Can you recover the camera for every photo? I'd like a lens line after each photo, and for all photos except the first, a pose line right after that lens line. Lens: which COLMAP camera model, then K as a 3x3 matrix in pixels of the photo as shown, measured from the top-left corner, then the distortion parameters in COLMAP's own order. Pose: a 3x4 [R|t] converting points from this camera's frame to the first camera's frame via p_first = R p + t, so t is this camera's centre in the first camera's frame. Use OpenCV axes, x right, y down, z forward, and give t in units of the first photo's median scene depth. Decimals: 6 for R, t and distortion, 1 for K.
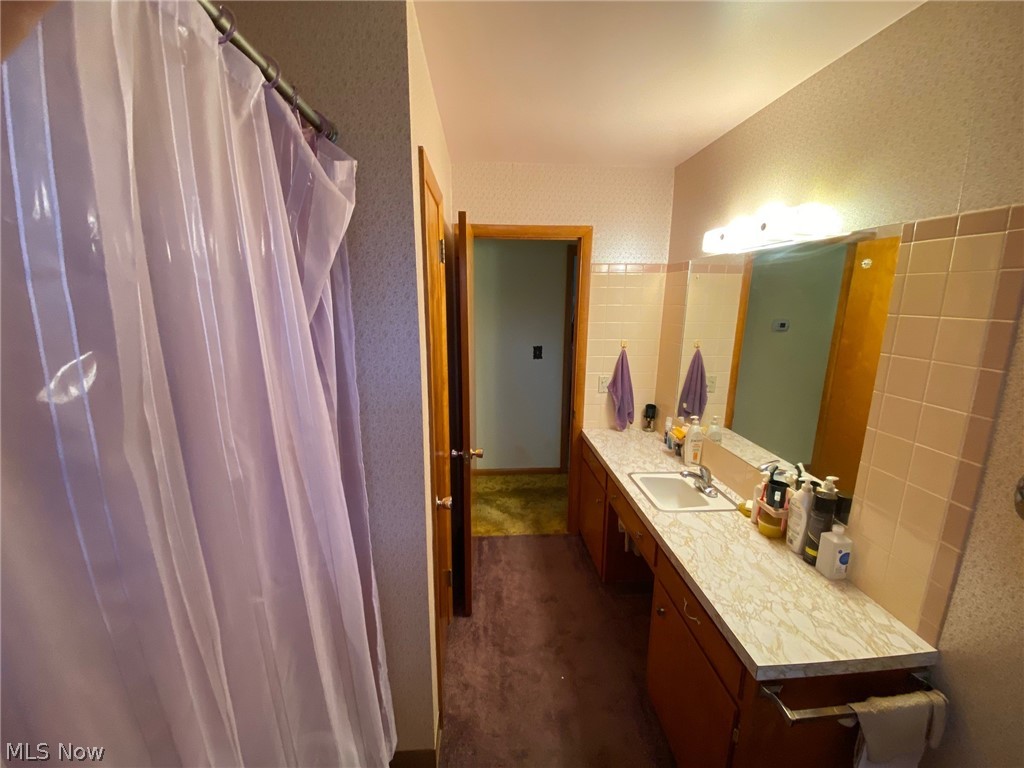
lens RADIAL K [[415.3, 0, 509.9], [0, 415.3, 383.7], [0, 0, 1]] dist [-0.007032, -0.006980]
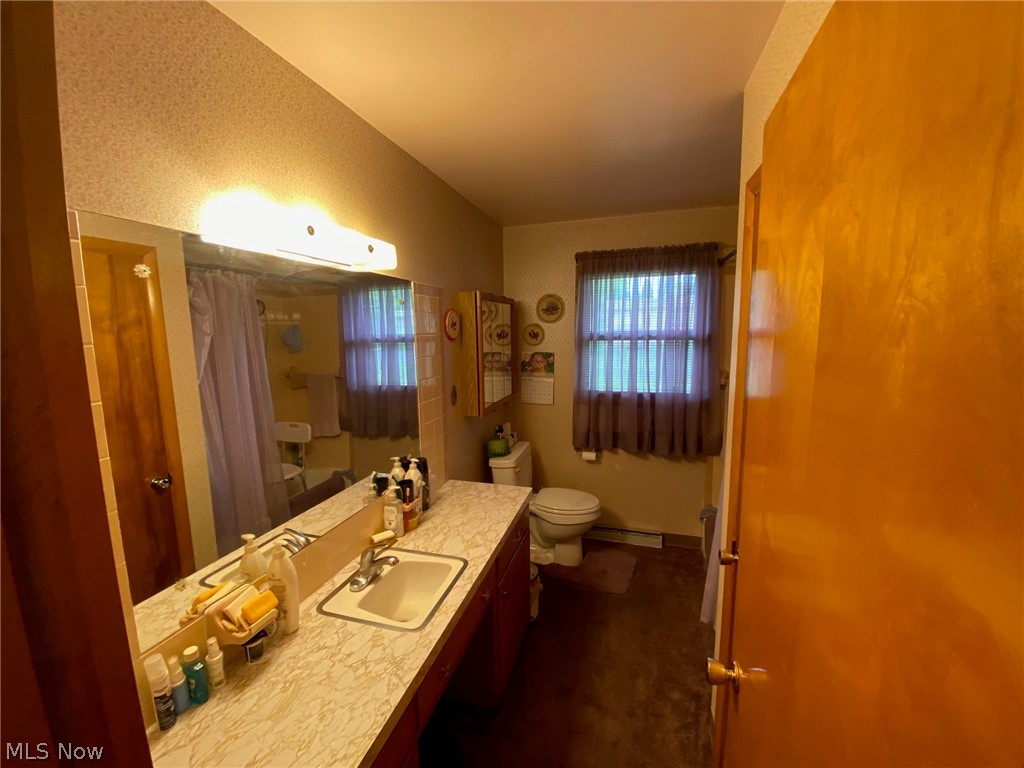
lens RADIAL K [[415.3, 0, 512.9], [0, 415.3, 385.8], [0, 0, 1]] dist [-0.007032, -0.006980]
pose [[-0.941048, -0.033922, 0.336567, -0.013433], [0.083170, 0.941215, 0.327409, -0.317569], [-0.327888, 0.336099, -0.882908, 1.593525]]
